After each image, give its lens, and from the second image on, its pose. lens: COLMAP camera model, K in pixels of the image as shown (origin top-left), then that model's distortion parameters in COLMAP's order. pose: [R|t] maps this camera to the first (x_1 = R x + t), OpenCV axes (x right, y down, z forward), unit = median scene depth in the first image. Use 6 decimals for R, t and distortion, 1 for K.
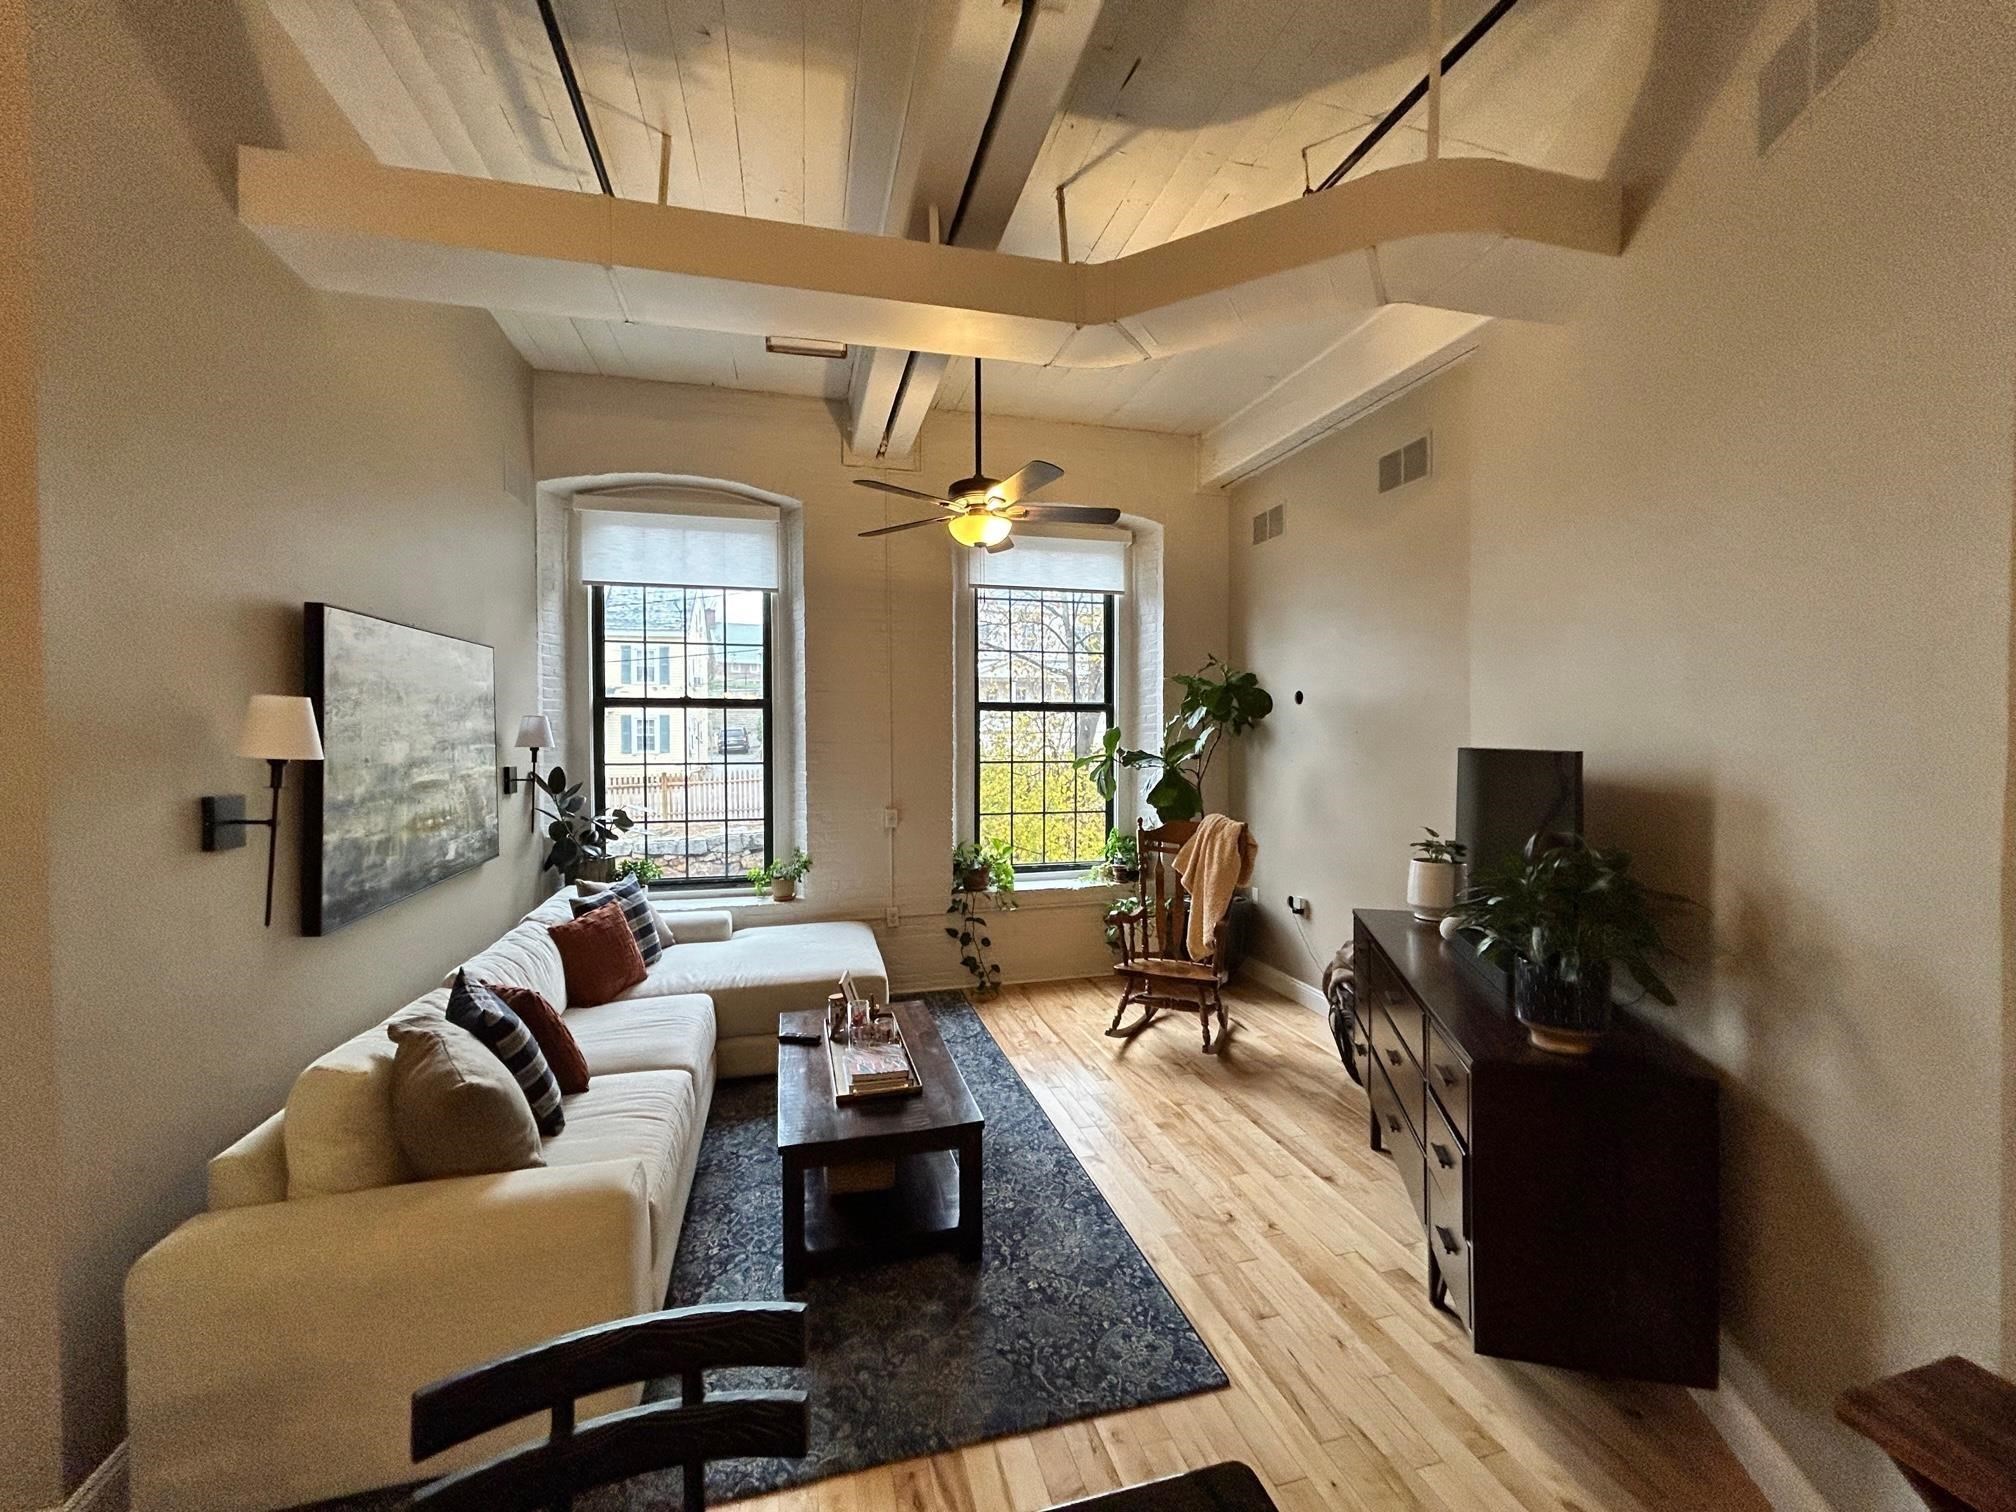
lens RADIAL K [[805.6, 0, 1004.5], [0, 805.6, 757.1], [0, 0, 1]] dist [-0.002964, 0.000604]
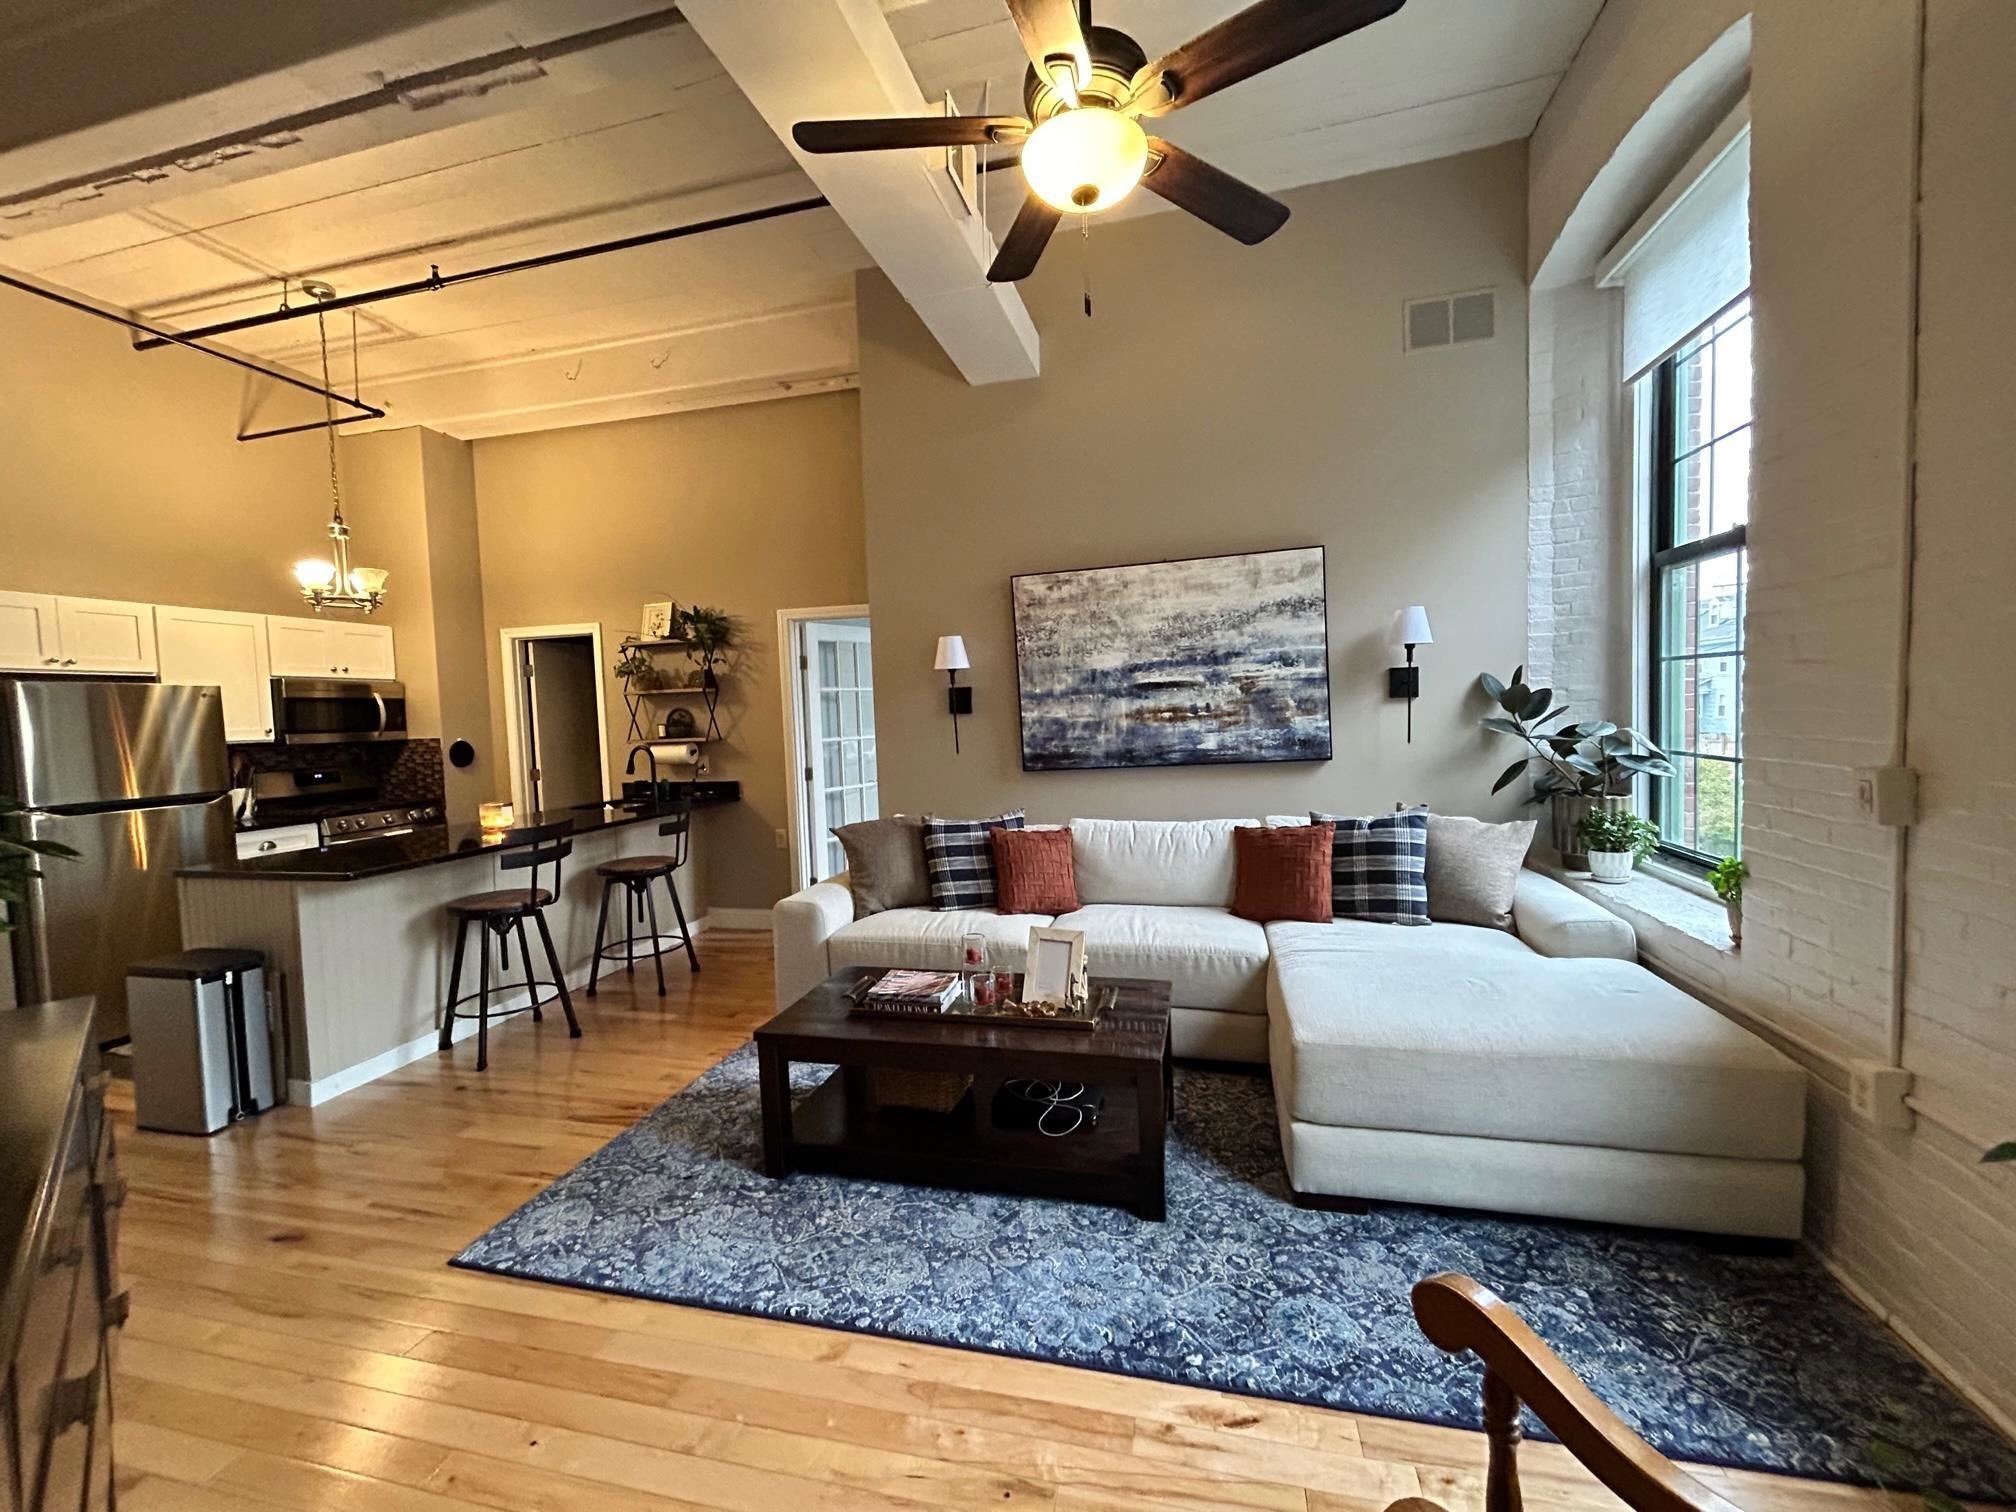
lens RADIAL K [[805.6, 0, 1007.7], [0, 805.6, 760.9], [0, 0, 1]] dist [-0.002964, 0.000604]
pose [[-0.477652, 0.080294, -0.874872, 0.547453], [0.017340, 0.996482, 0.081988, 0.047869], [0.878378, 0.023991, -0.477364, 1.465680]]
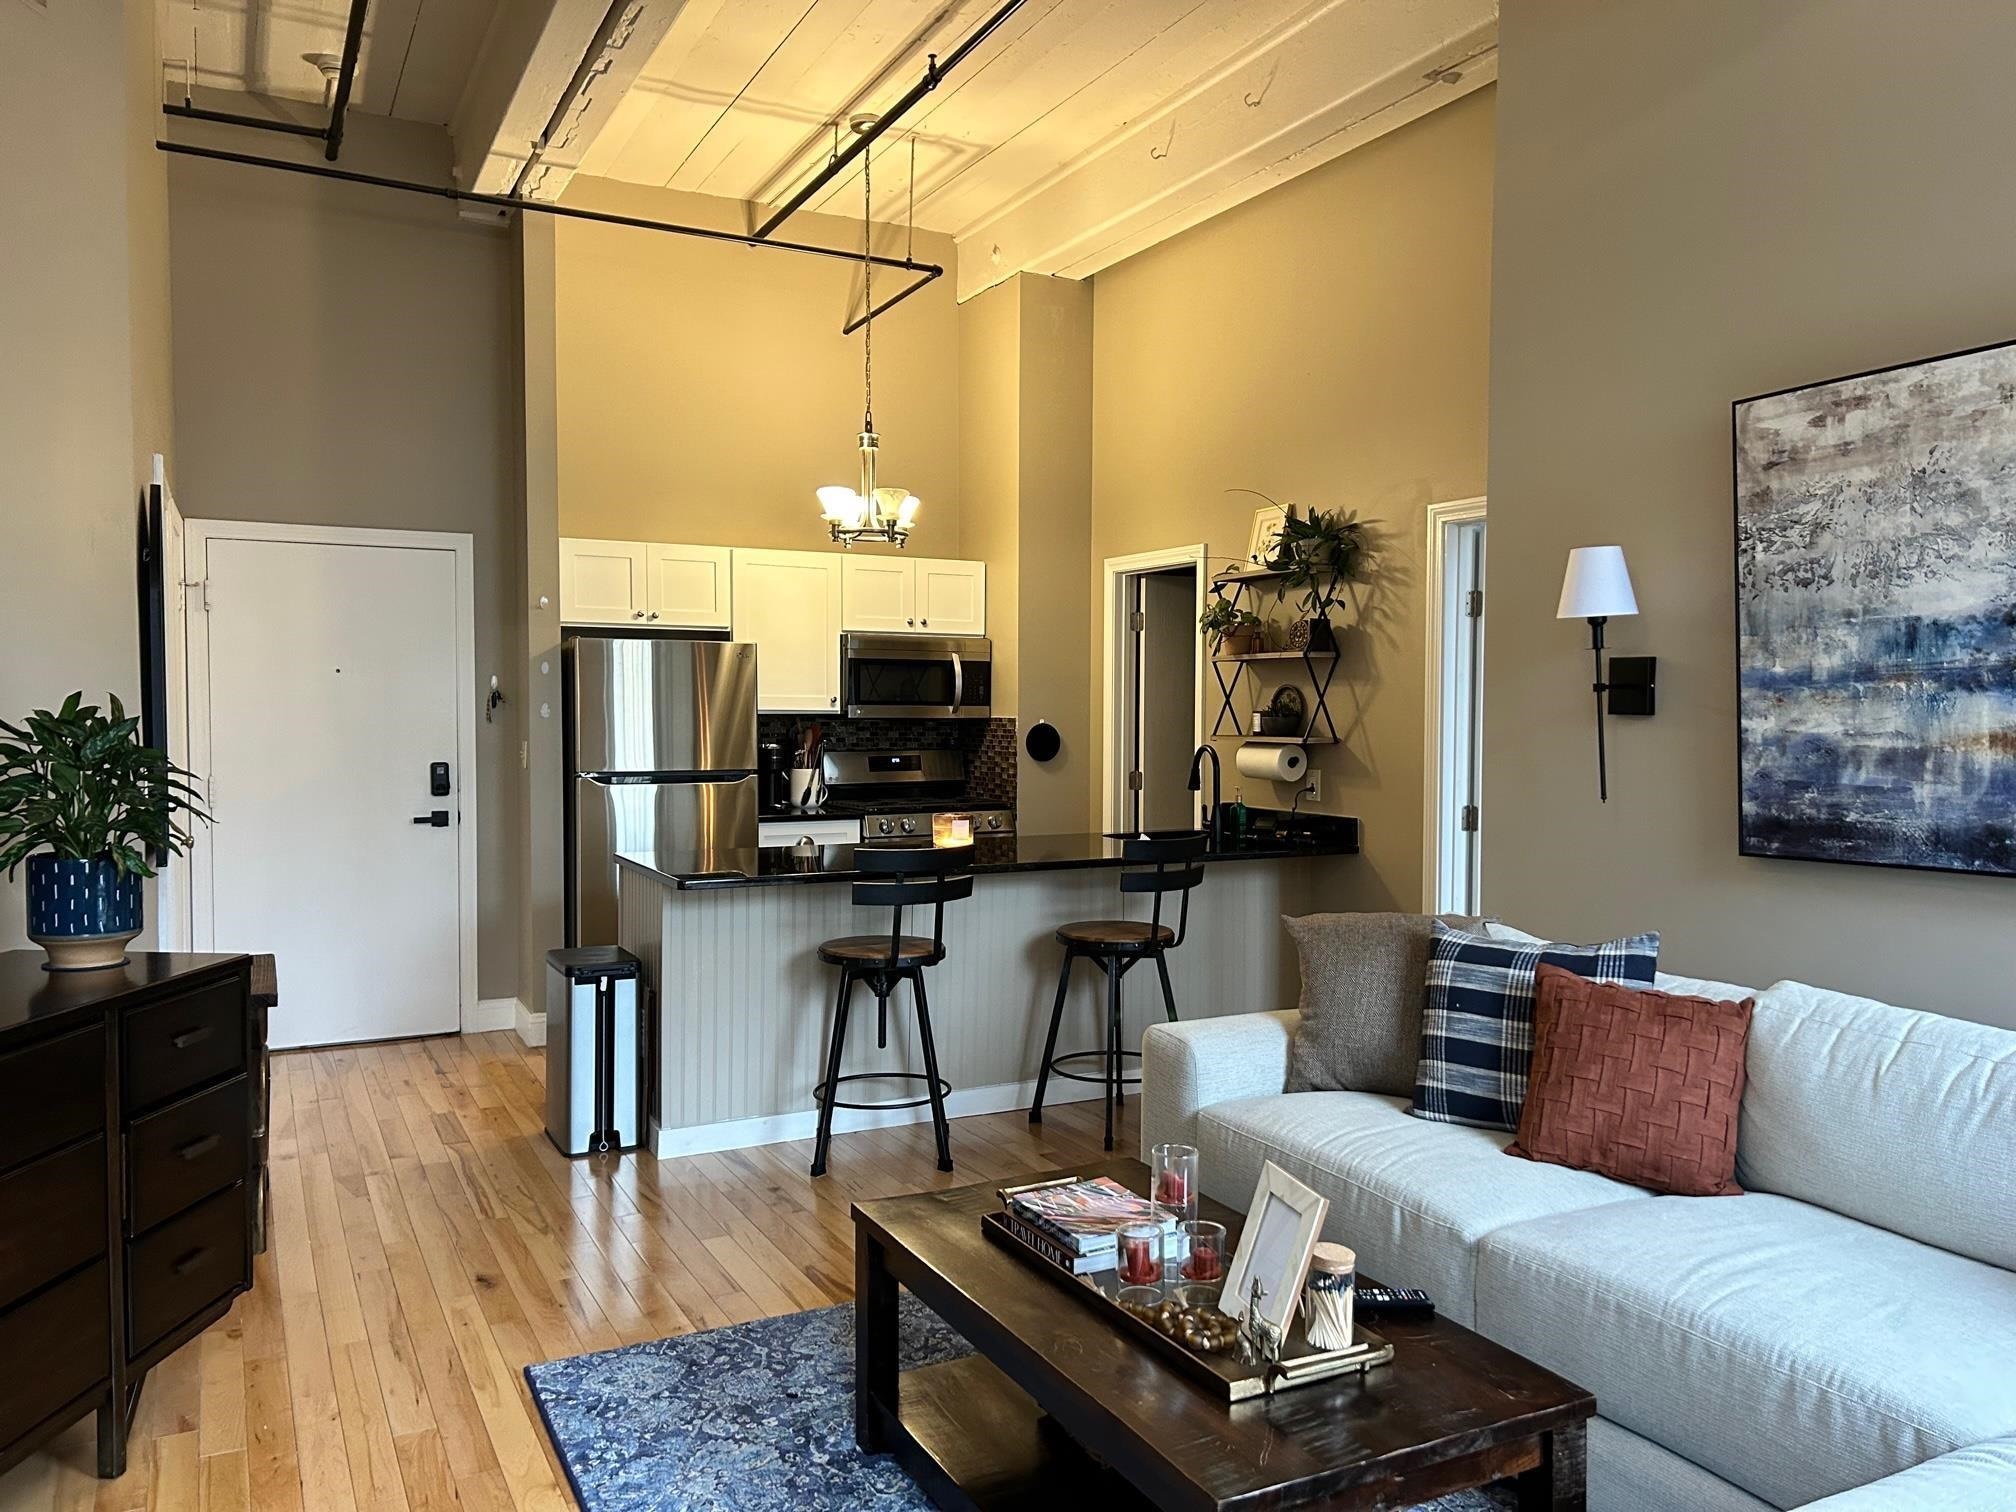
lens RADIAL K [[1505.2, 0, 1024.7], [0, 1505.2, 784.1], [0, 0, 1]] dist [0.042350, -0.023001]
pose [[-0.974641, 0.016333, -0.223176, 0.082012], [-0.001351, 0.996885, 0.078855, 0.039178], [0.223769, 0.077157, -0.971583, 1.802370]]
